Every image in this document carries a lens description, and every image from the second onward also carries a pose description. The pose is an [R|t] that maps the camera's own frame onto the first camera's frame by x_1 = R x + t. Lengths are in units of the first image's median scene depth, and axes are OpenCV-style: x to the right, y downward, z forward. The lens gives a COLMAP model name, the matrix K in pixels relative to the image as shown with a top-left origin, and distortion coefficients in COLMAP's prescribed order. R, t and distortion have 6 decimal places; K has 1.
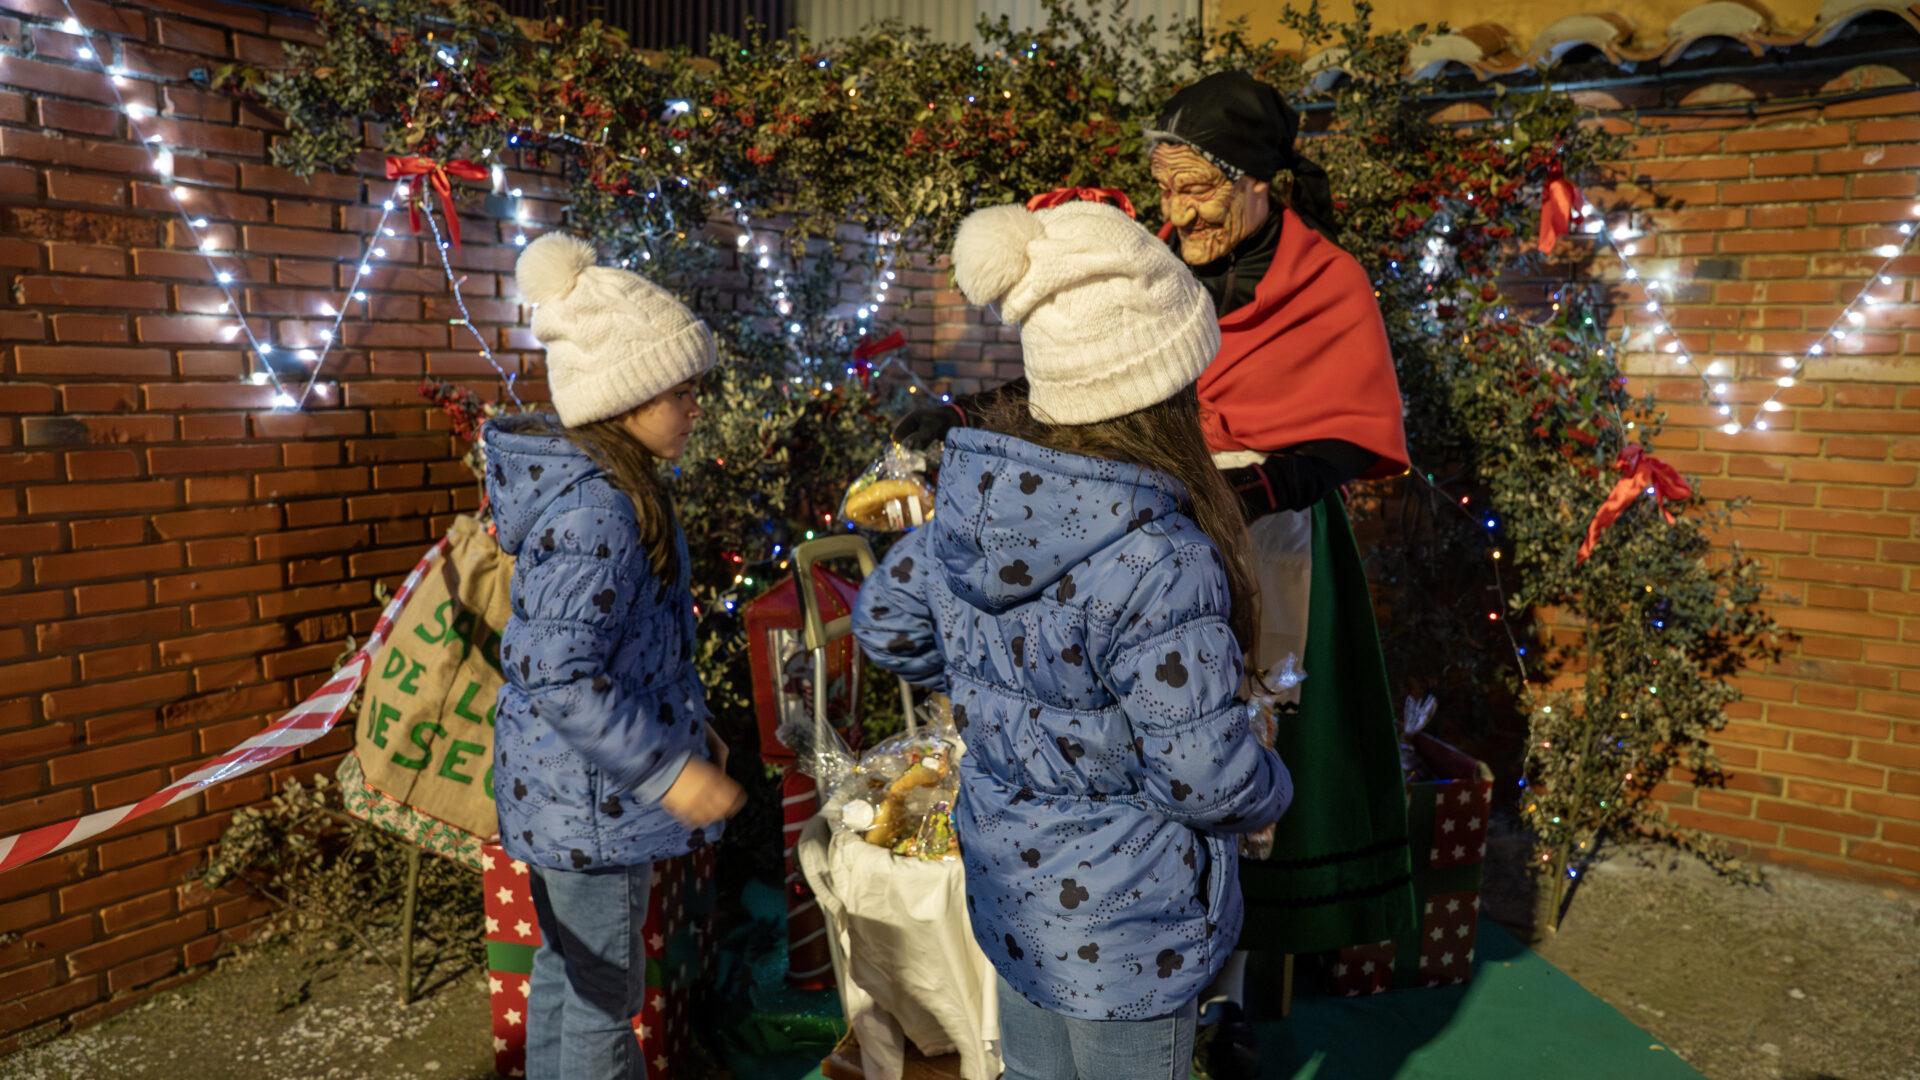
lens RADIAL K [[1340.0, 0, 958.5], [0, 1340.0, 551.8], [0, 0, 1]] dist [-0.143987, 0.081286]
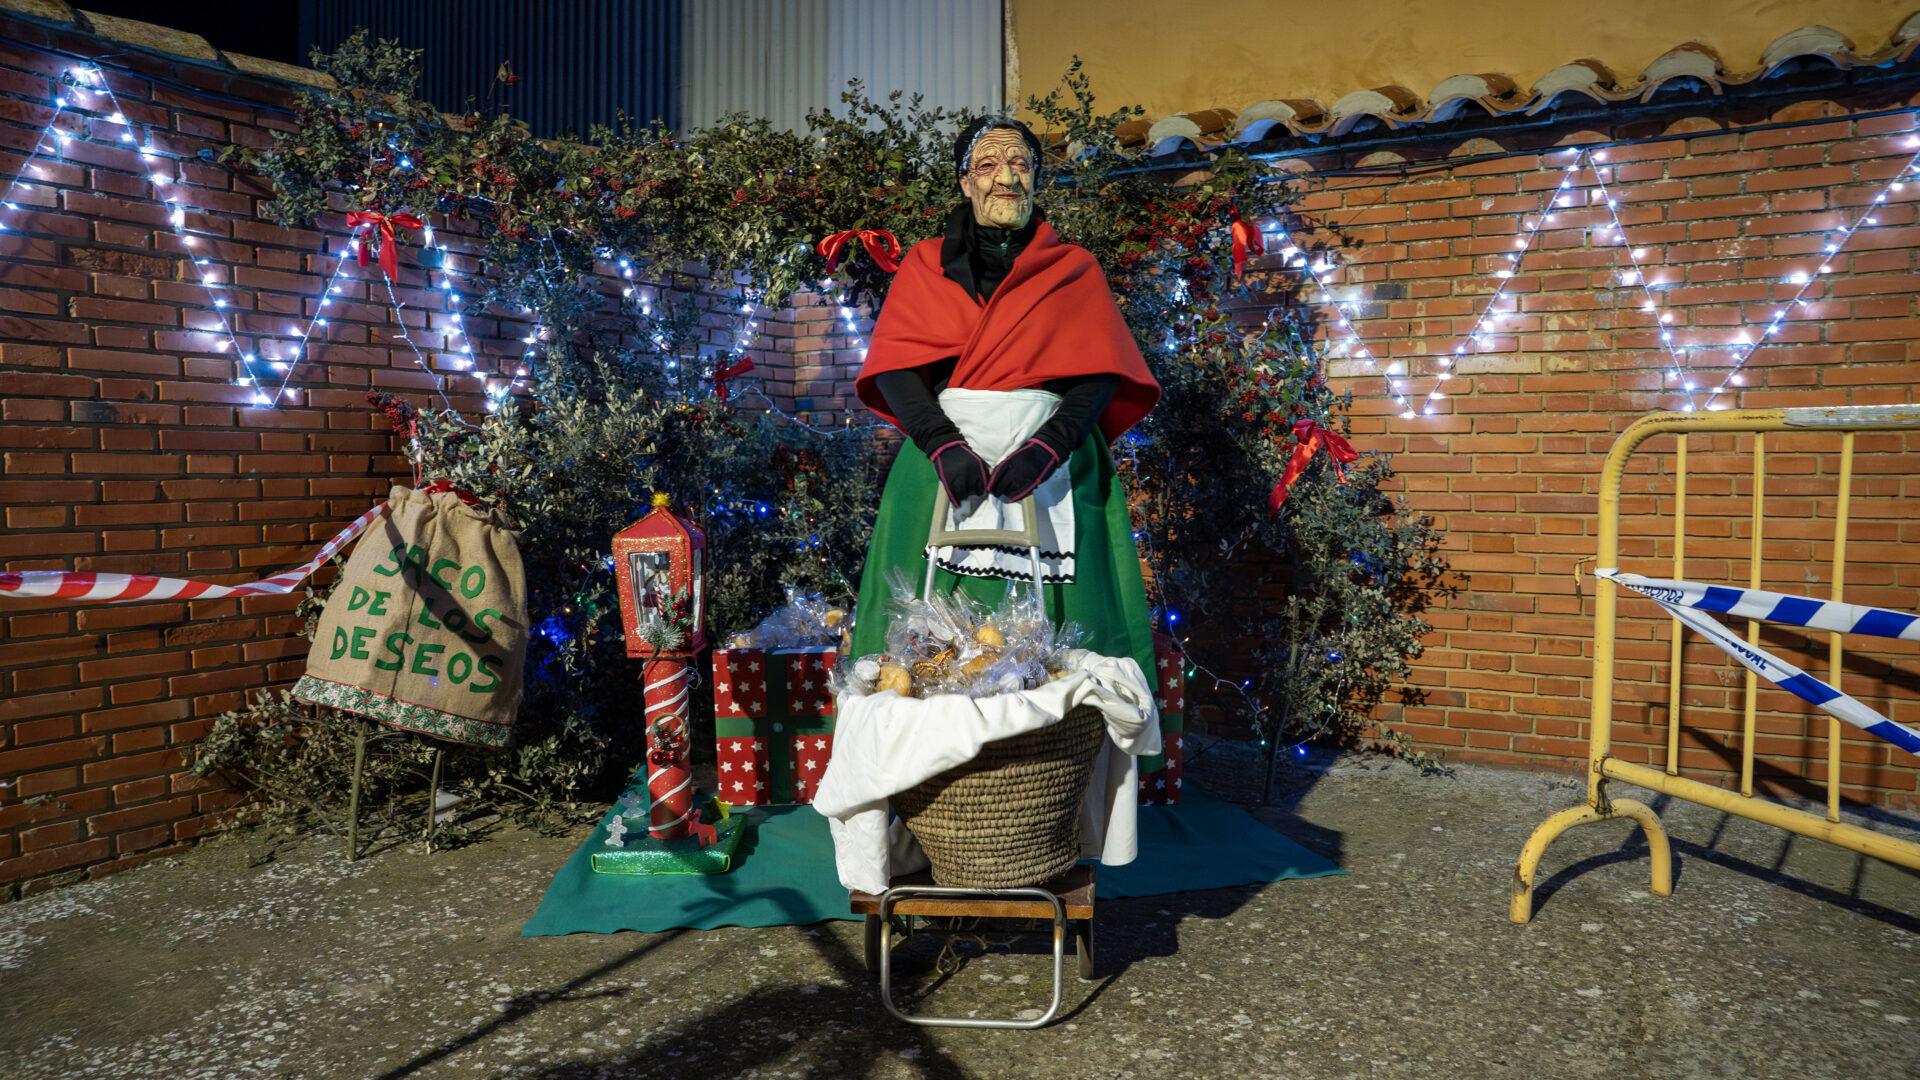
lens RADIAL K [[1356.4, 0, 970.0], [0, 1356.4, 541.1], [0, 0, 1]] dist [-0.150400, 0.087428]
pose [[0.997944, -0.021564, 0.060362, 0.101021], [0.026404, 0.996399, -0.080572, 0.140791], [-0.058408, 0.082000, 0.994919, -0.317219]]
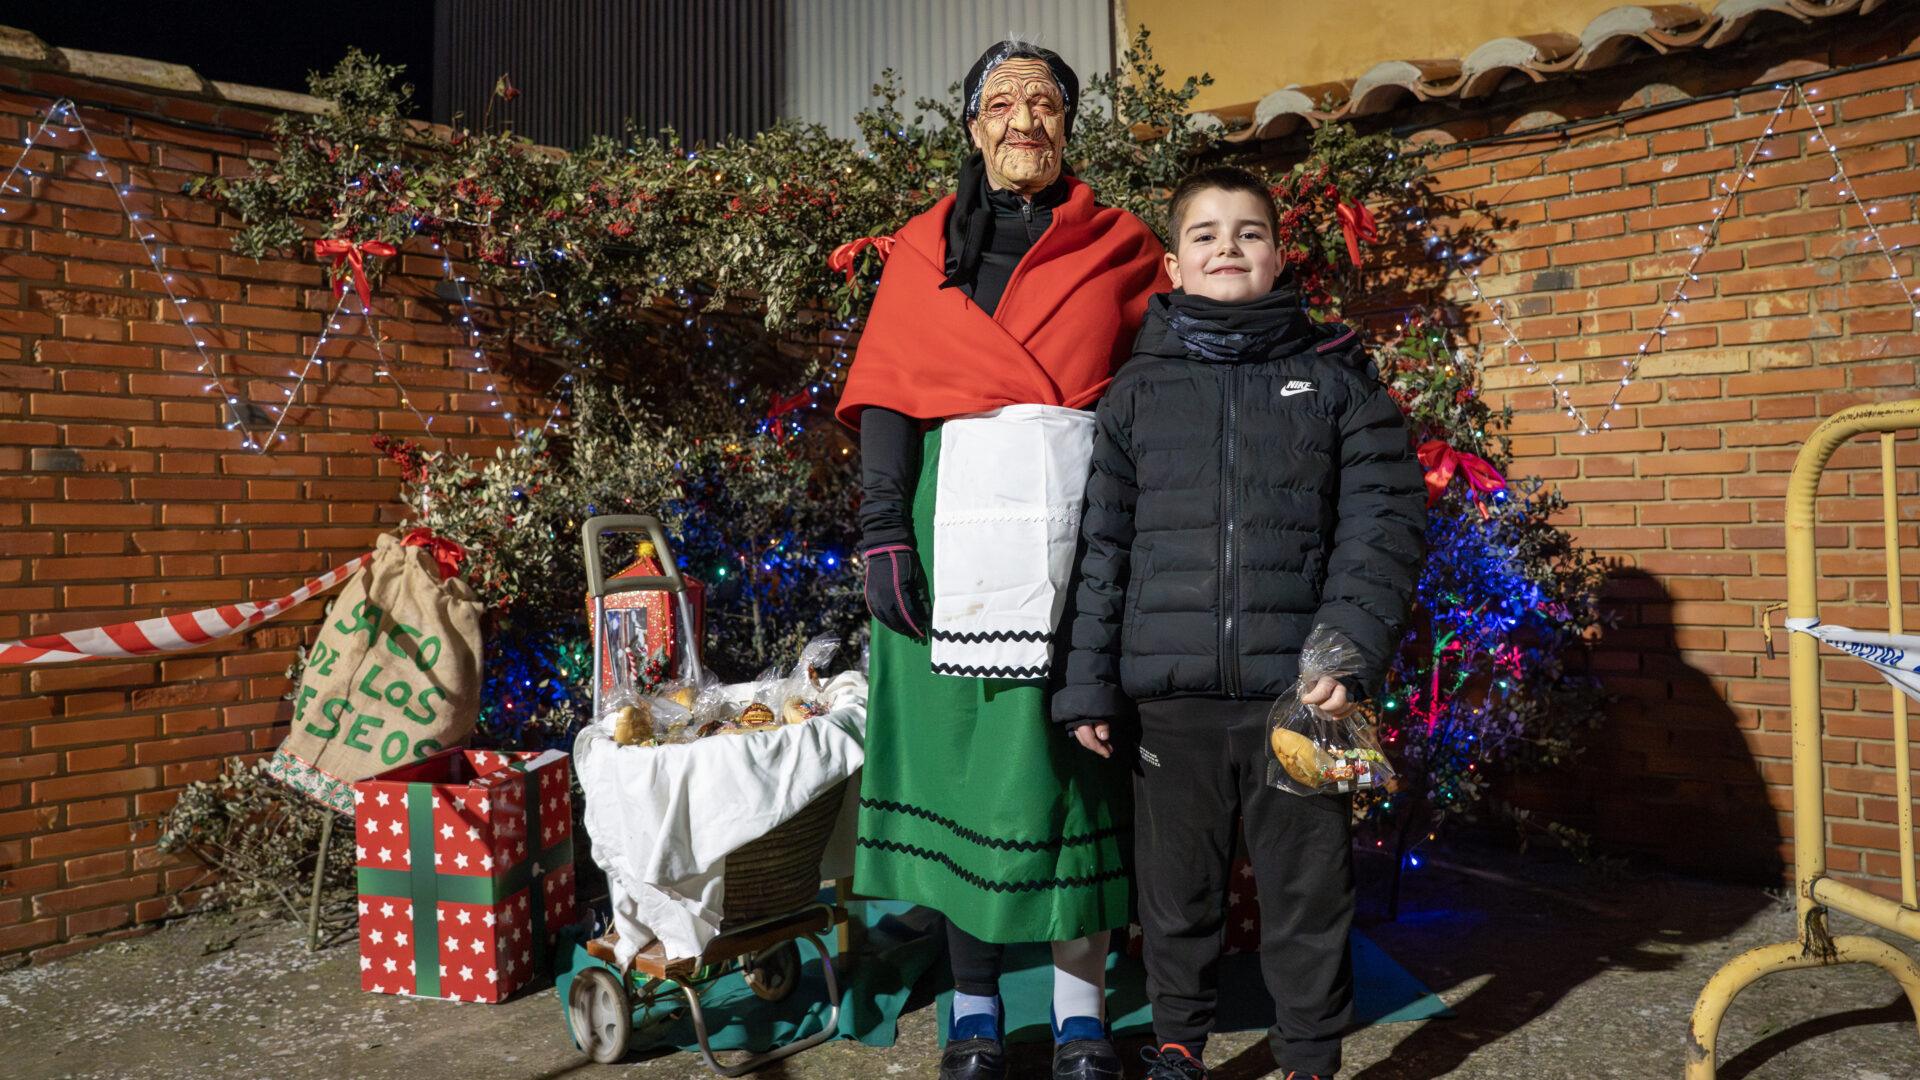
lens RADIAL K [[1466.0, 0, 958.7], [0, 1466.0, 478.9], [0, 0, 1]] dist [-0.125286, 0.095045]
pose [[0.990809, -0.039755, -0.129295, 0.294200], [0.018000, 0.986085, -0.165262, 0.140008], [0.134066, 0.161416, 0.977738, -0.208566]]
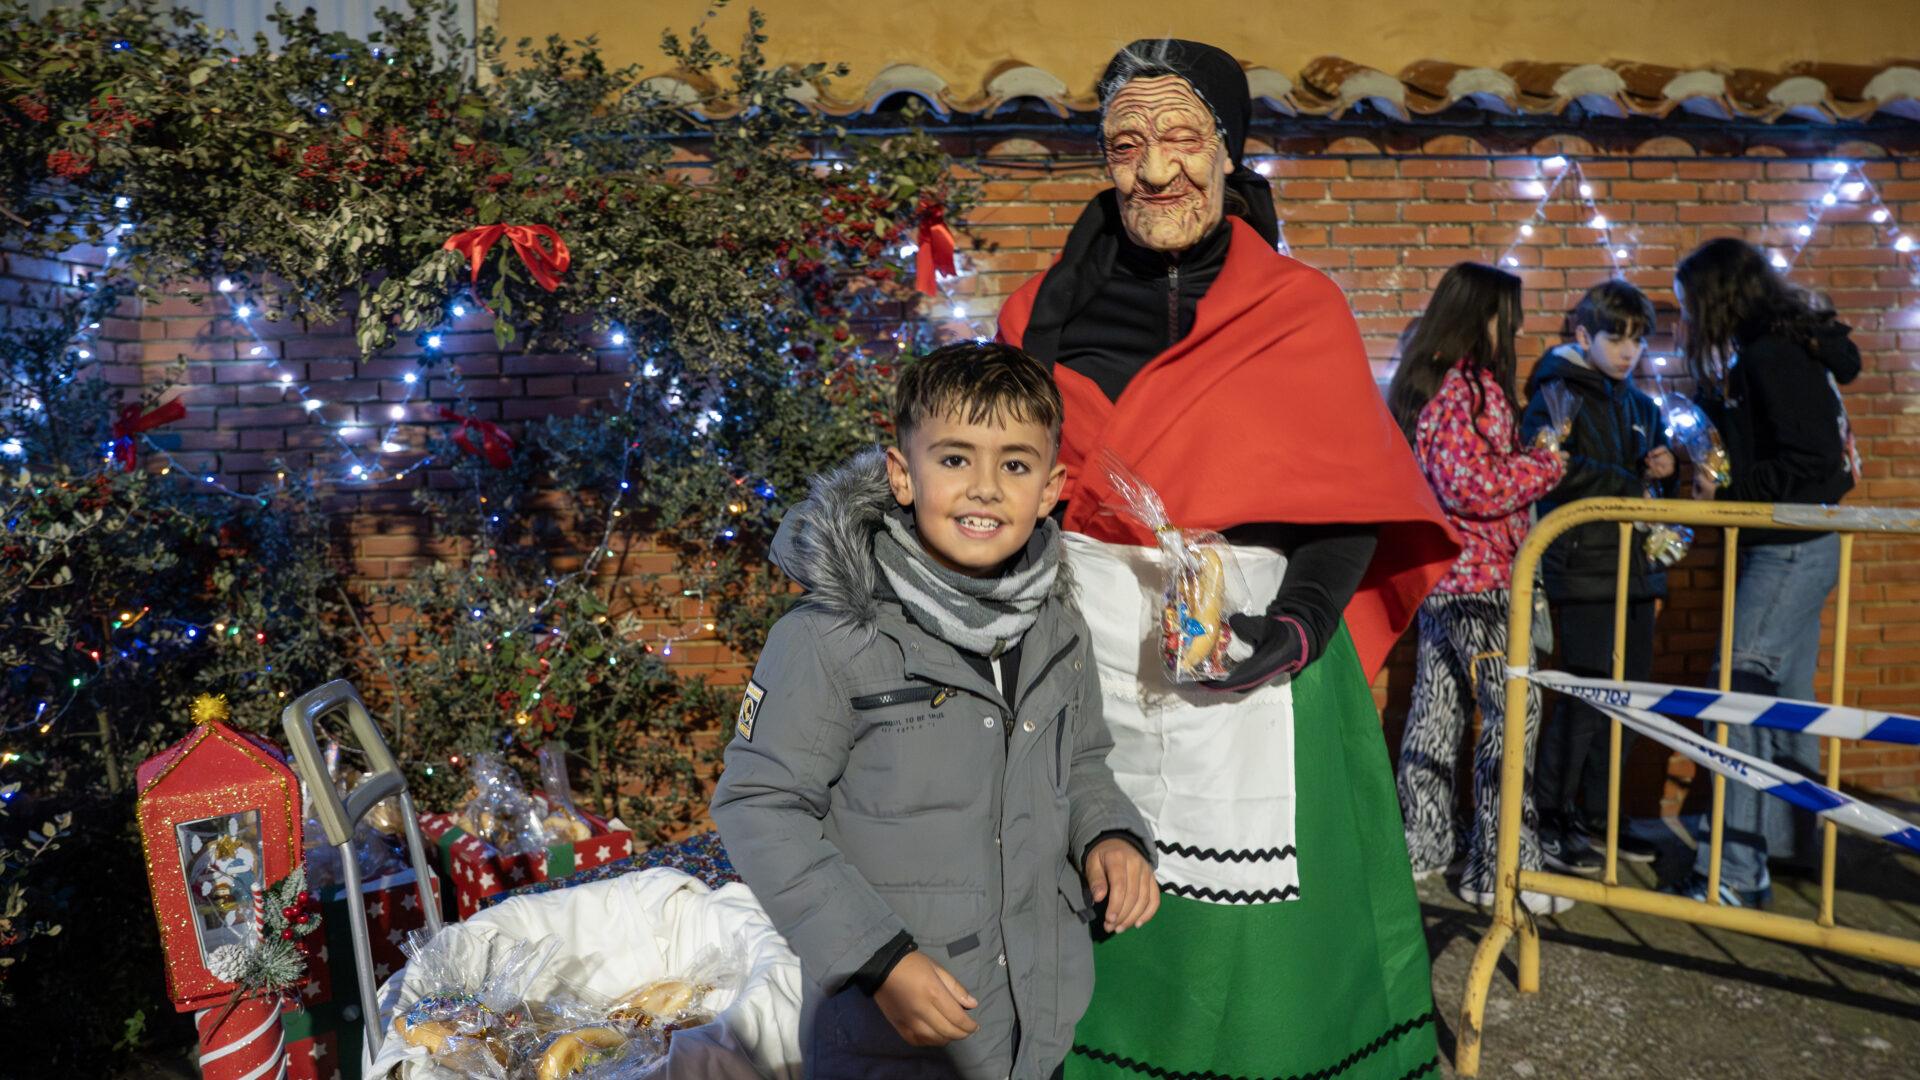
lens RADIAL K [[1356.4, 0, 992.8], [0, 1356.4, 541.8], [0, 0, 1]] dist [-0.150400, 0.087428]
pose [[0.775460, -0.099924, 0.623440, -0.193819], [0.120080, 0.992716, 0.009751, -0.042225], [-0.619873, 0.067301, 0.781811, 0.153521]]
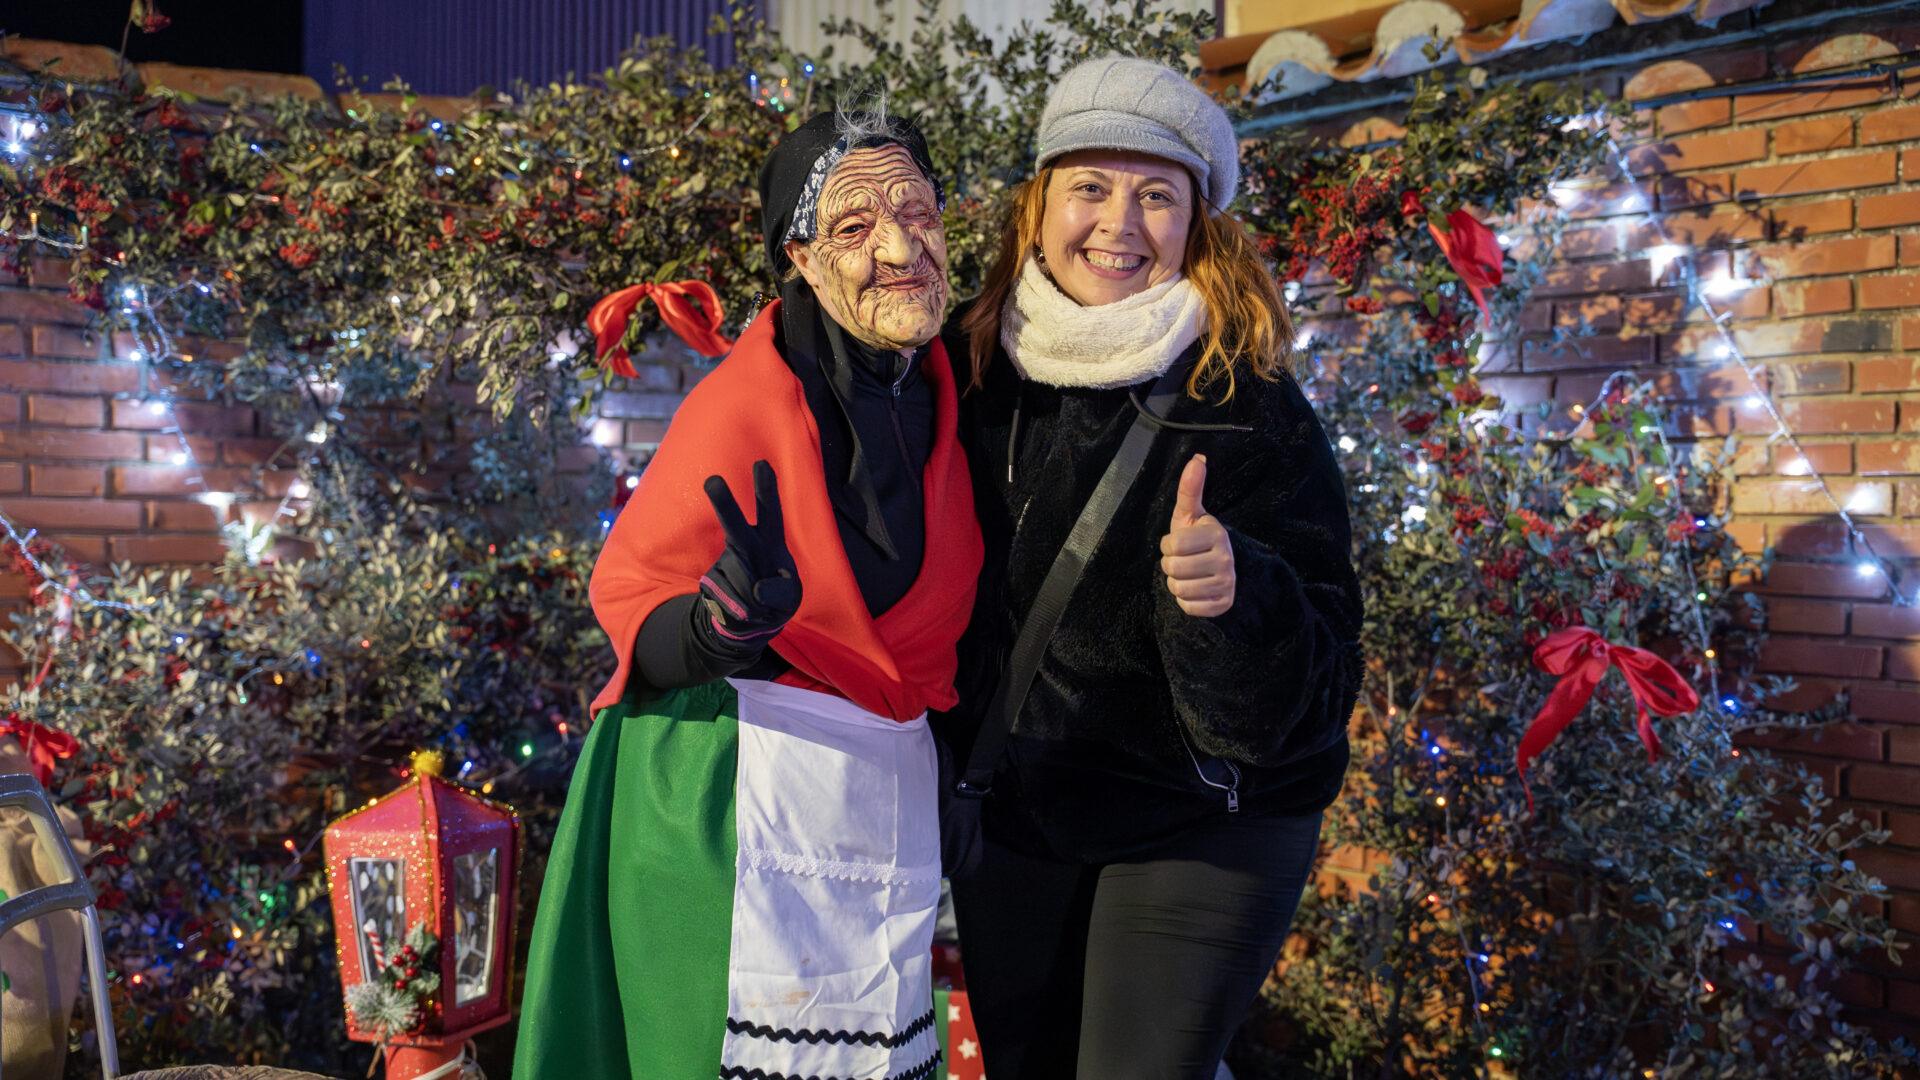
lens RADIAL K [[2239.3, 0, 950.1], [0, 2239.3, 552.4], [0, 0, 1]] dist [0.083192, 0.000000]
pose [[0.960578, -0.001582, -0.278006, 0.547535], [-0.030389, 0.993394, -0.110654, 0.012972], [0.276345, 0.114741, 0.954185, -0.143629]]
